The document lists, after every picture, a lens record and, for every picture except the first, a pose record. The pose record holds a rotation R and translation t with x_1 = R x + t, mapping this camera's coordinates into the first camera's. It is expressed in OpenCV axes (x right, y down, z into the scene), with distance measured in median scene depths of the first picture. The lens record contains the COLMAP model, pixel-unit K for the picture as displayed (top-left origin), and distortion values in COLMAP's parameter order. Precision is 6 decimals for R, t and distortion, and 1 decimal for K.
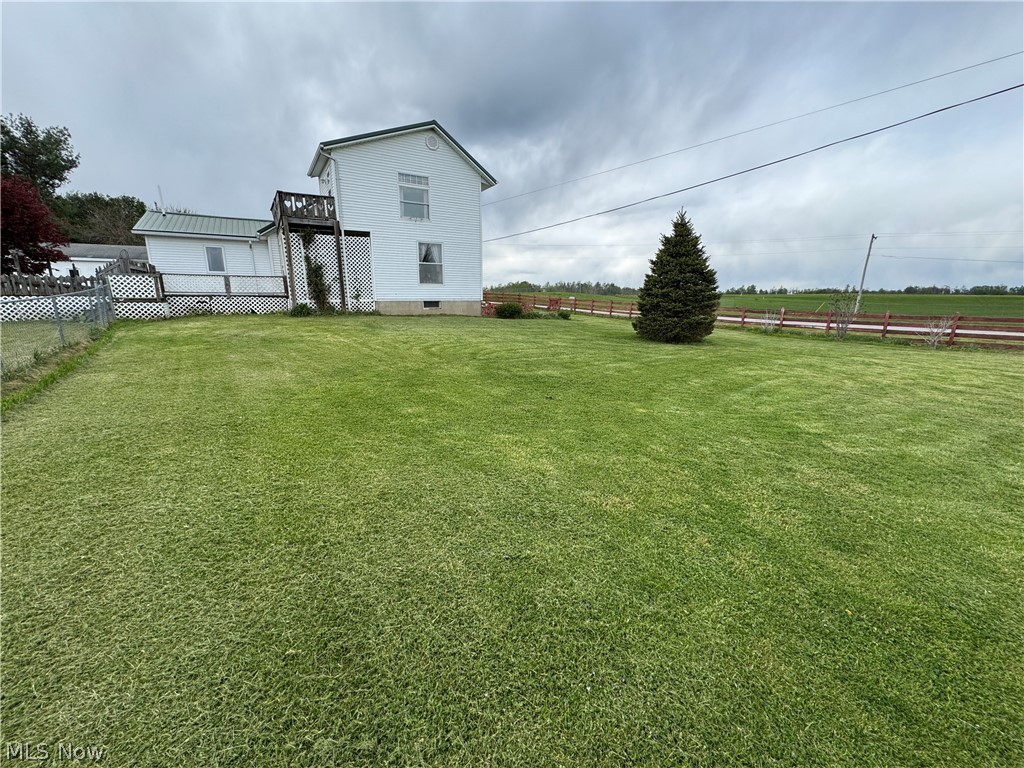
lens RADIAL K [[408.7, 0, 511.8], [0, 408.7, 384.5], [0, 0, 1]] dist [-0.000379, -0.000142]
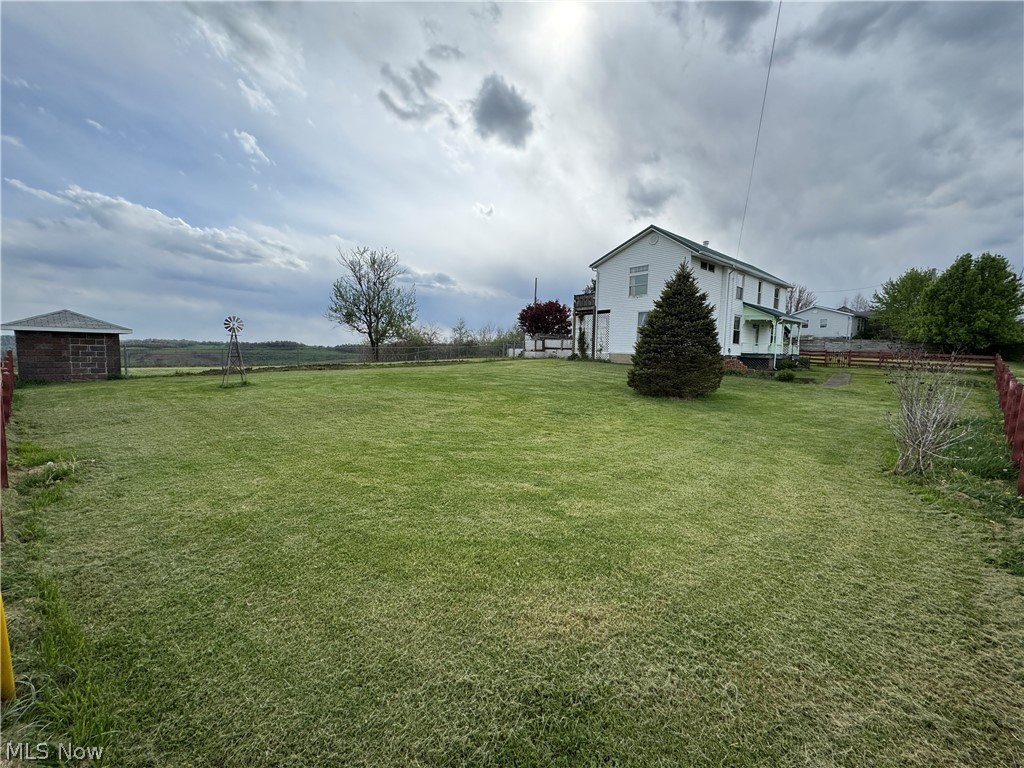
lens RADIAL K [[408.7, 0, 511.5], [0, 408.7, 382.8], [0, 0, 1]] dist [-0.000379, -0.000142]
pose [[0.193176, 0.096948, -0.976363, 1.154336], [-0.211541, 0.975818, 0.055040, -0.111104], [0.958088, 0.195908, 0.209013, 0.379876]]
